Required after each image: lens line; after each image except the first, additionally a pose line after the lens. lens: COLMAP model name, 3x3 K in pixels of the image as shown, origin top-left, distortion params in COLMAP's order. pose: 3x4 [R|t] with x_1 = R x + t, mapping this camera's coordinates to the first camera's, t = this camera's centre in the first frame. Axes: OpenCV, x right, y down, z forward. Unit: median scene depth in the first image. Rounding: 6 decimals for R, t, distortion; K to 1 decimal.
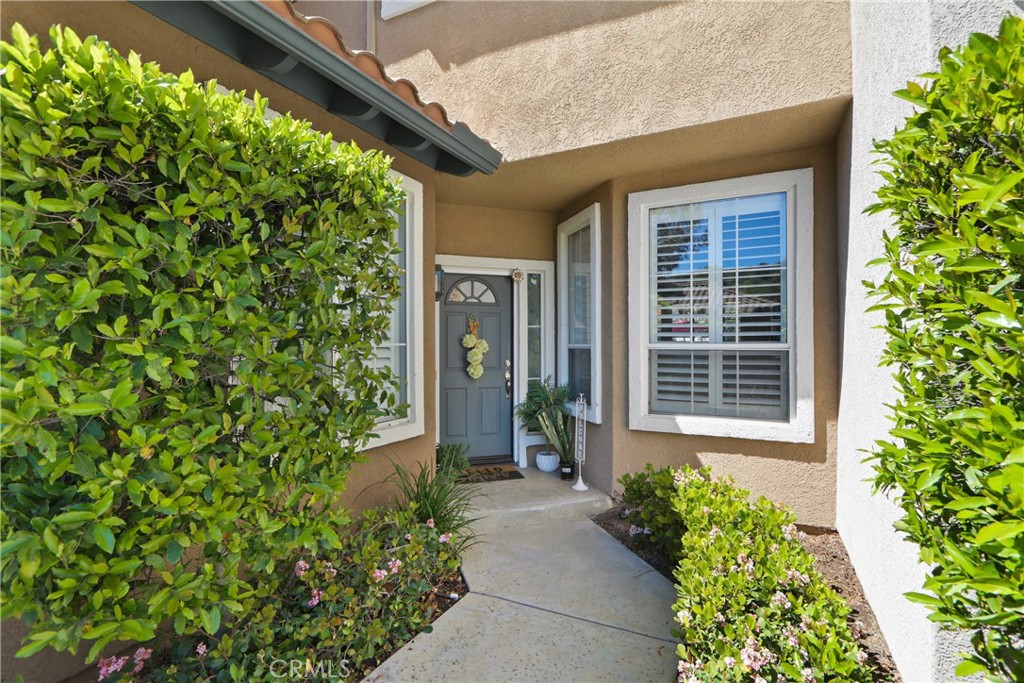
lens RADIAL K [[471.5, 0, 512.0], [0, 471.5, 341.5], [0, 0, 1]] dist [-0.010488, 0.000091]
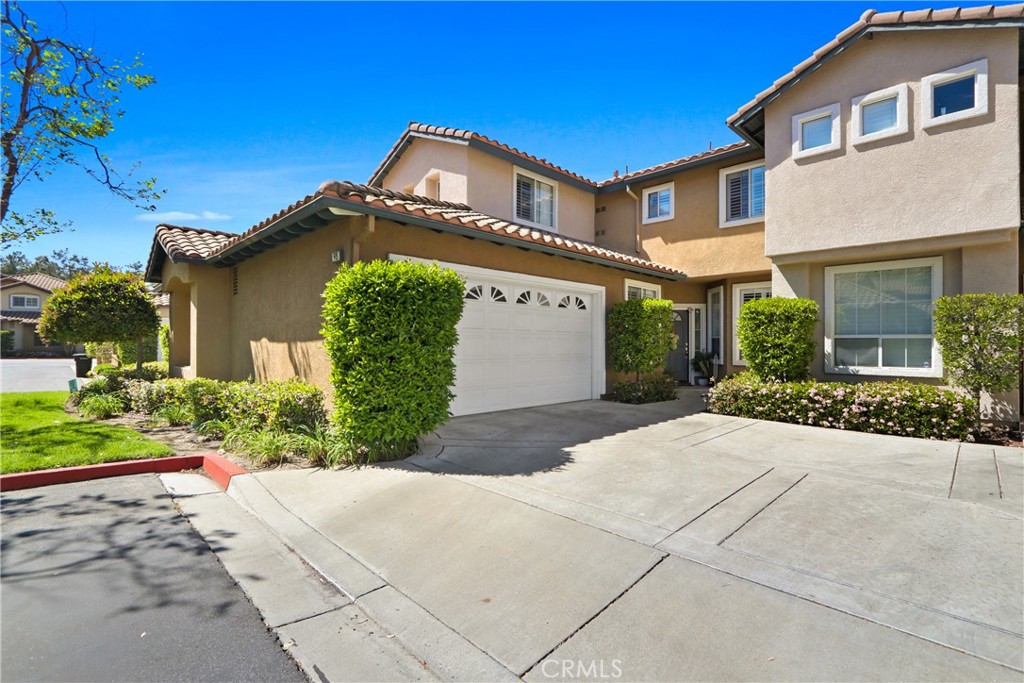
lens RADIAL K [[471.5, 0, 512.0], [0, 471.5, 341.5], [0, 0, 1]] dist [-0.010488, 0.000091]
pose [[0.948335, 0.005228, -0.317228, -0.101526], [-0.005540, 0.999985, -0.000083, 0.039096], [0.317223, 0.001836, 0.948349, -1.814968]]
